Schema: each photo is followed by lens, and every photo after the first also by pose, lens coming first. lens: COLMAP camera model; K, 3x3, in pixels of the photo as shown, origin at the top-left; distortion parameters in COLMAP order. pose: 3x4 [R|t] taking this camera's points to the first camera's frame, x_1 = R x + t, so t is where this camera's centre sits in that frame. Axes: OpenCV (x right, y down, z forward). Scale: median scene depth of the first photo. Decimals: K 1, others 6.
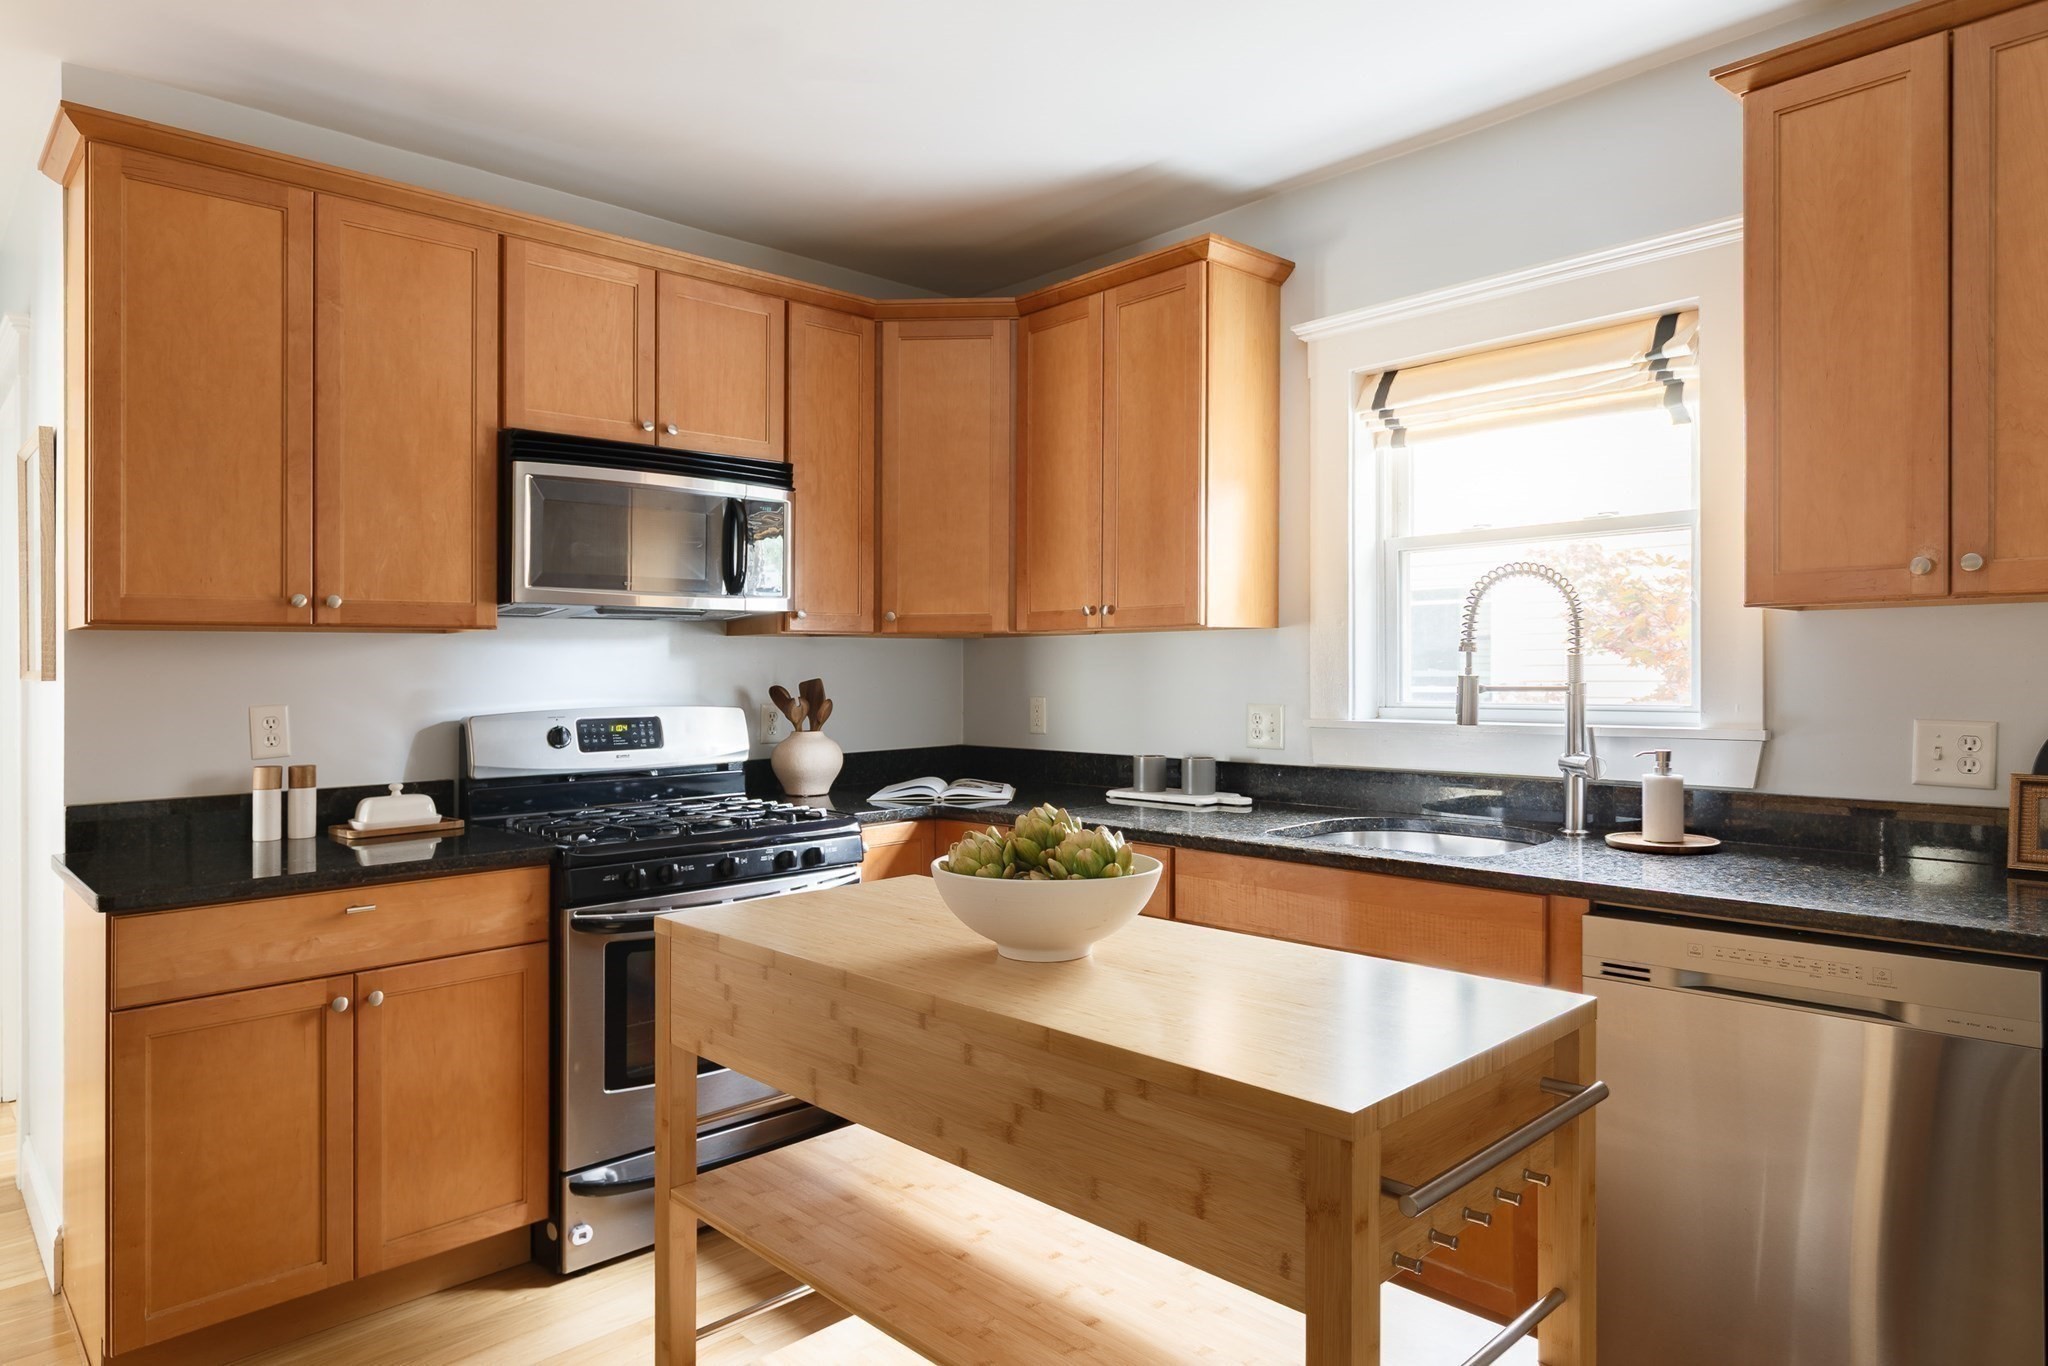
lens RADIAL K [[1239.9, 0, 1022.7], [0, 1239.9, 670.5], [0, 0, 1]] dist [-0.000009, -0.002723]
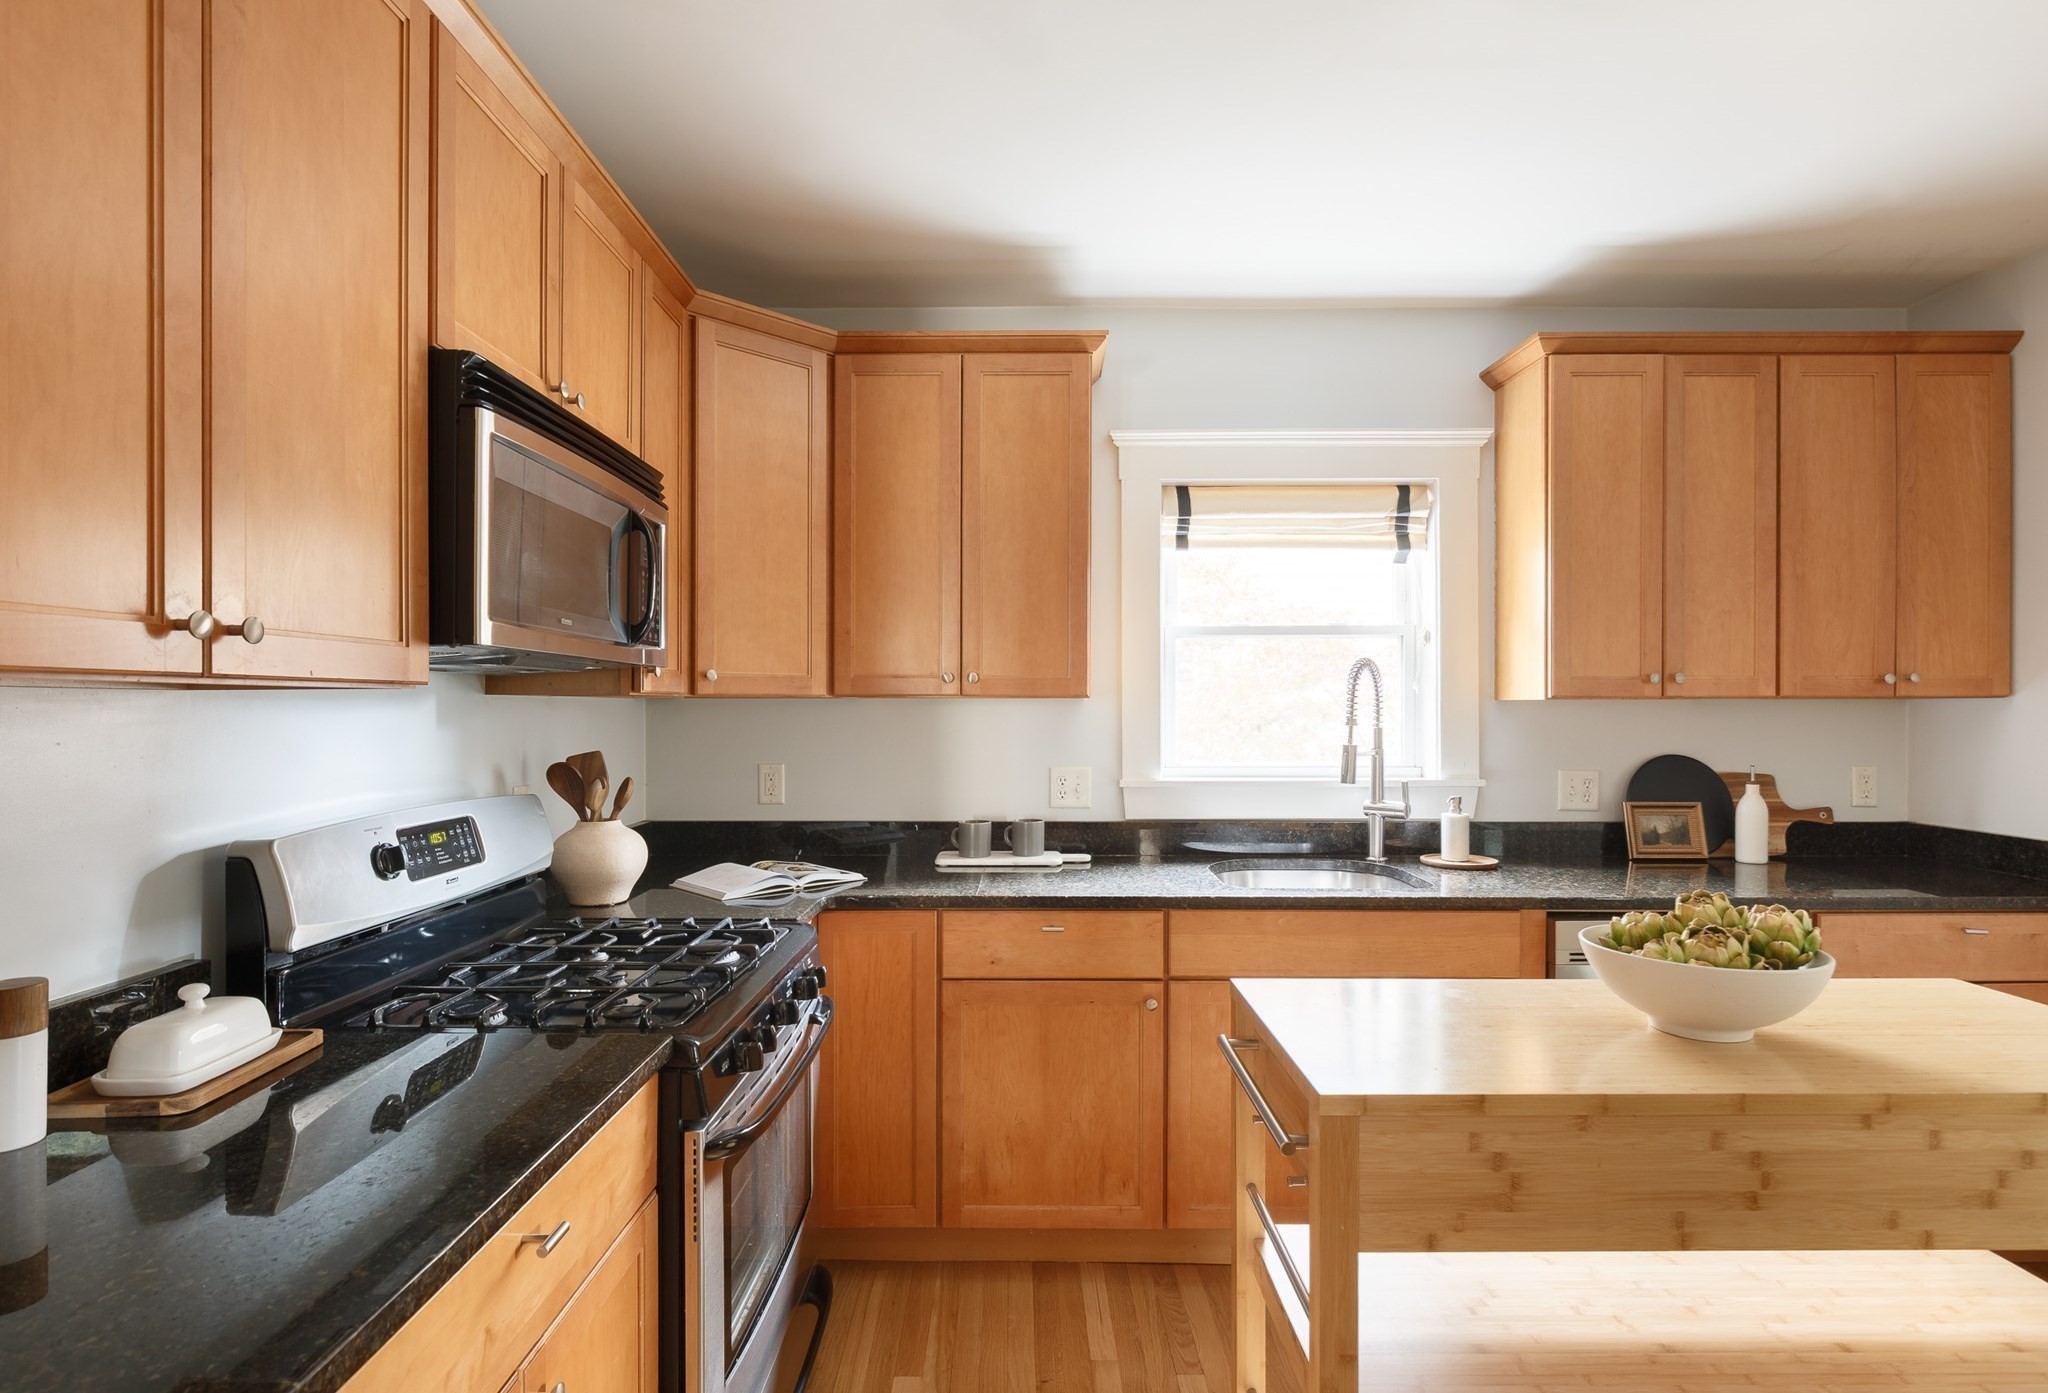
lens RADIAL K [[1044.0, 0, 1023.2], [0, 1044.0, 715.9], [0, 0, 1]] dist [0.002914, 0.000389]
pose [[0.686032, 0.002424, 0.727567, -0.624526], [-0.005393, 0.999984, 0.001754, -0.024533], [-0.727551, -0.005127, 0.686034, 0.486858]]
